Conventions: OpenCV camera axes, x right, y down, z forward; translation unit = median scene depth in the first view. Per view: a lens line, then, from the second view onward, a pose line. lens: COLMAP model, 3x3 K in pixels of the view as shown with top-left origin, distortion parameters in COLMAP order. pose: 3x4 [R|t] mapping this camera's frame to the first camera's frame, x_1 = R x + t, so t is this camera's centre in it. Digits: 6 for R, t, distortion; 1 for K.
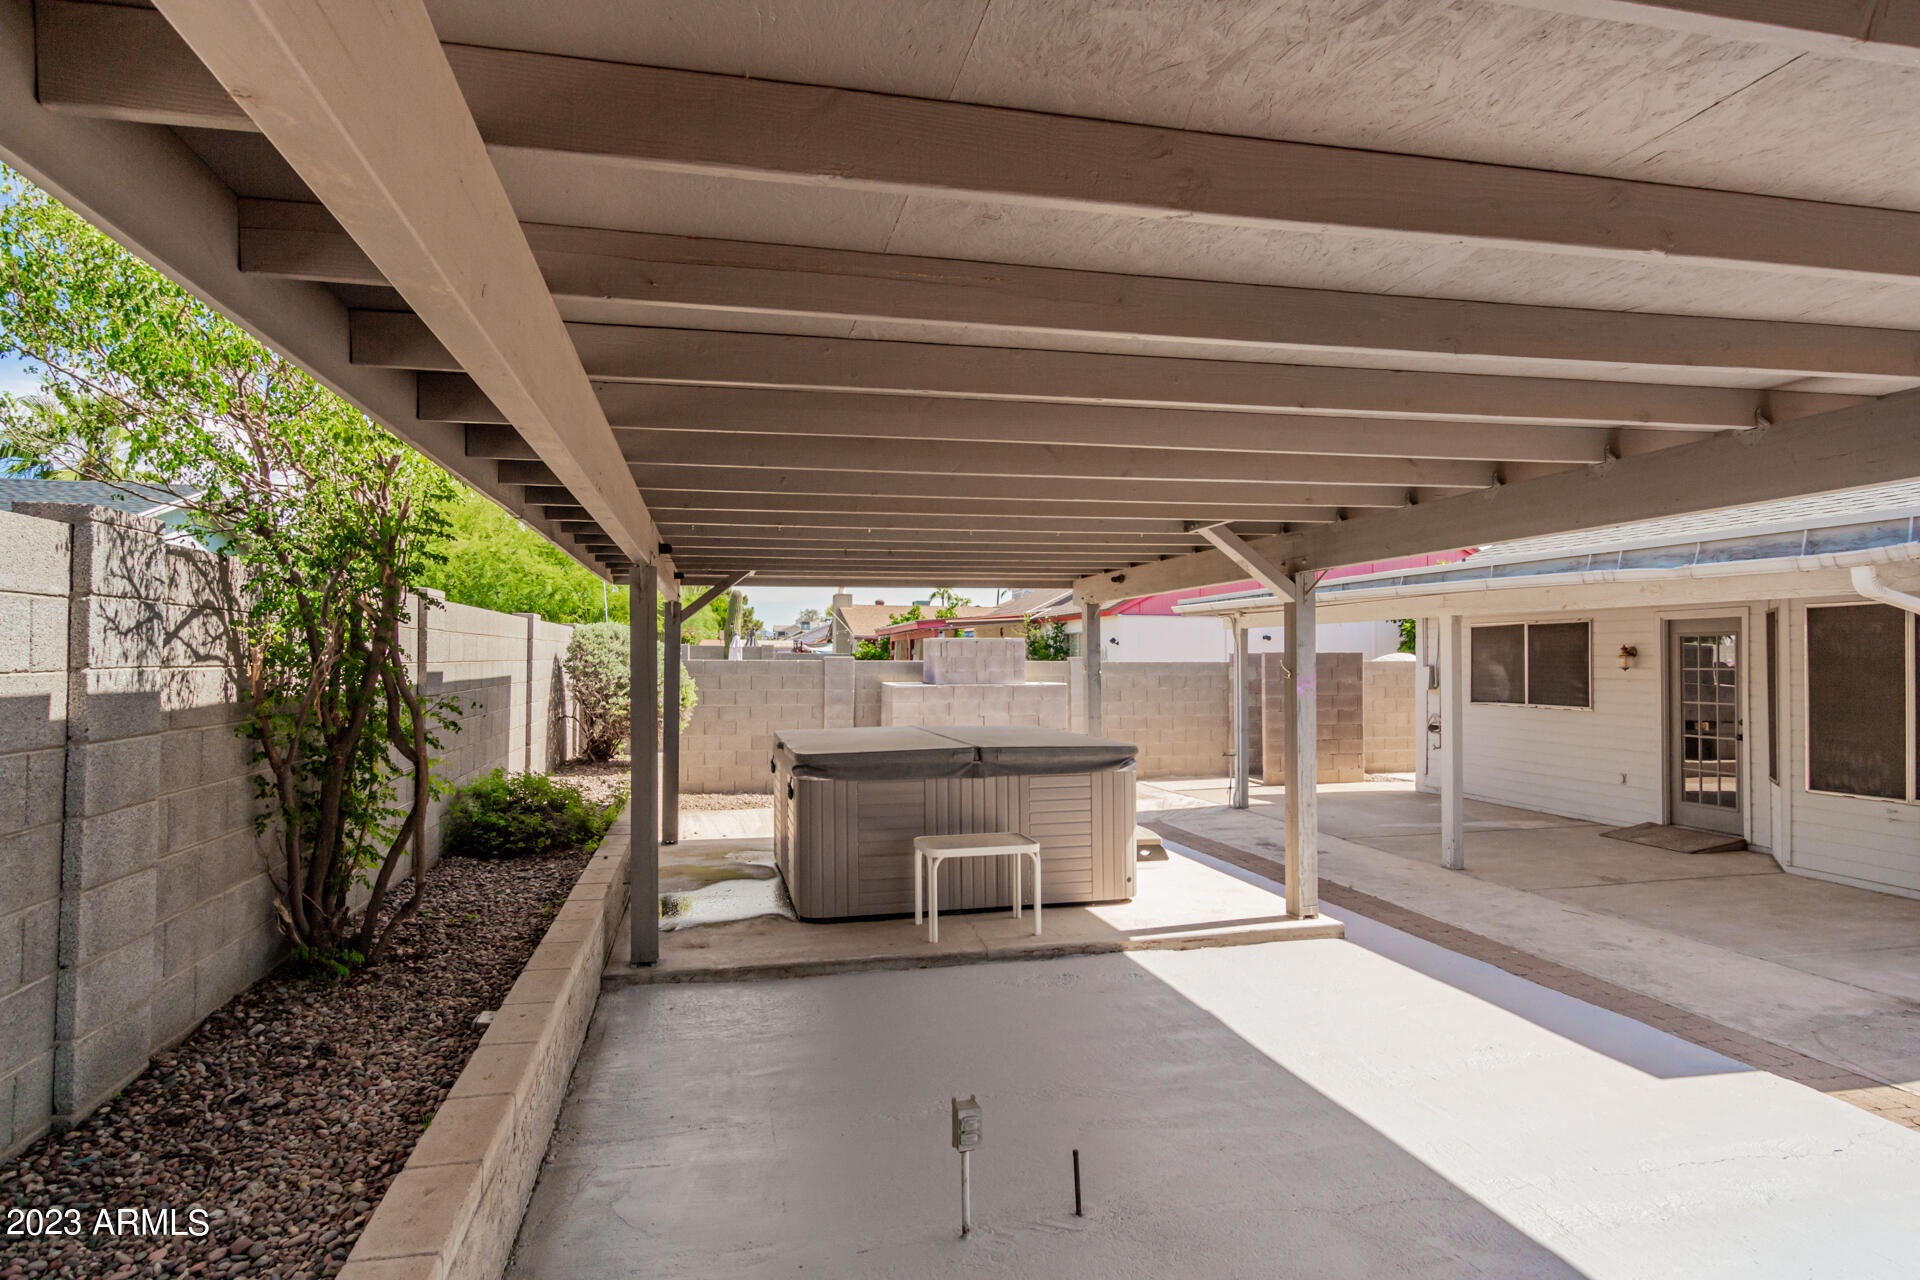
lens RADIAL K [[1075.1, 0, 960.0], [0, 1075.1, 640.0], [0, 0, 1]] dist [0.000586, 0.000020]
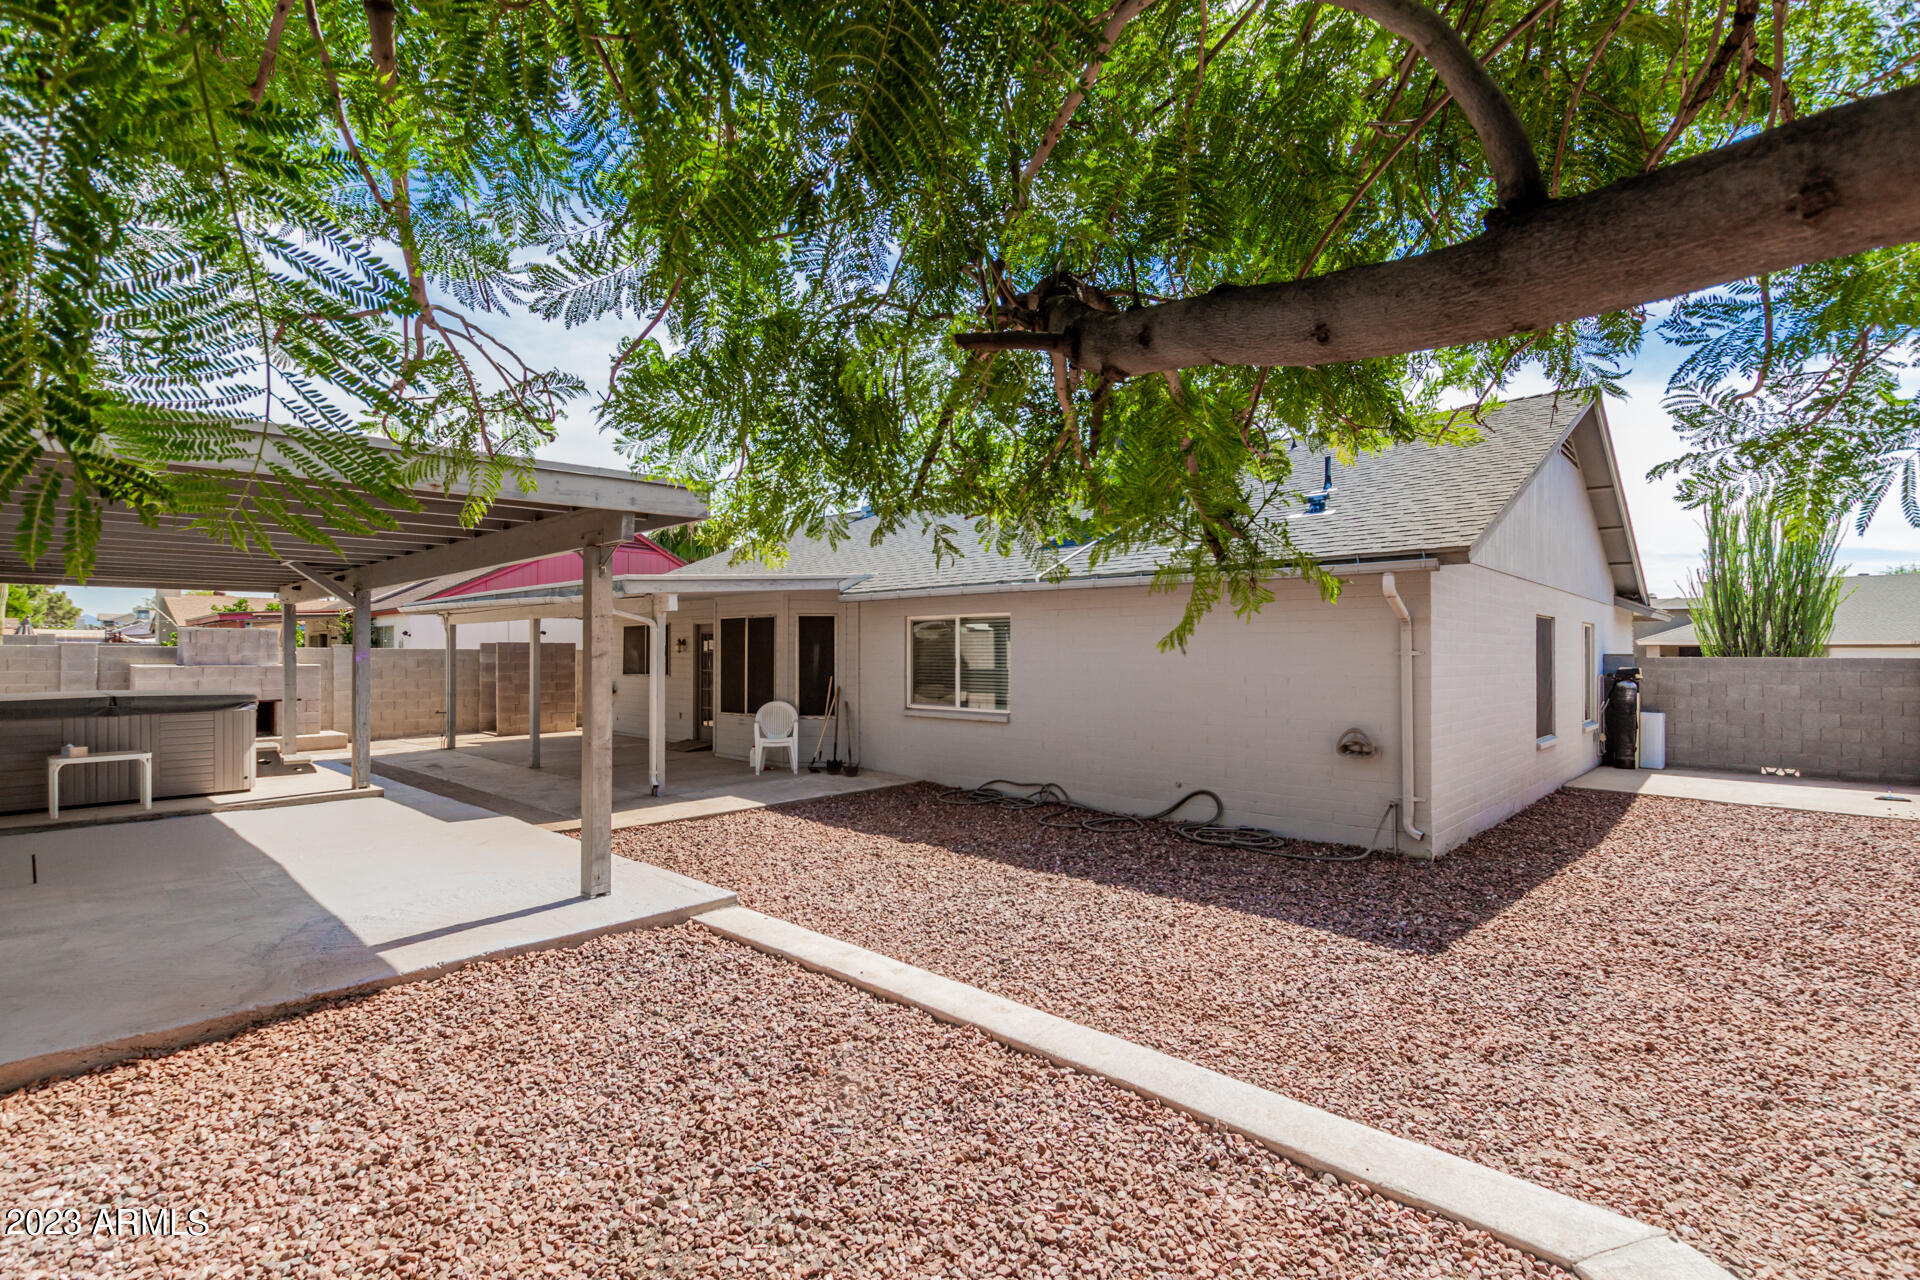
lens RADIAL K [[958.4, 0, 960.0], [0, 958.4, 640.0], [0, 0, 1]] dist [0.004083, -0.000046]
pose [[0.840025, 0.005932, 0.542515, 0.288049], [-0.007355, 0.999973, 0.000453, 0.009402], [-0.542498, -0.004371, 0.840046, -0.808538]]
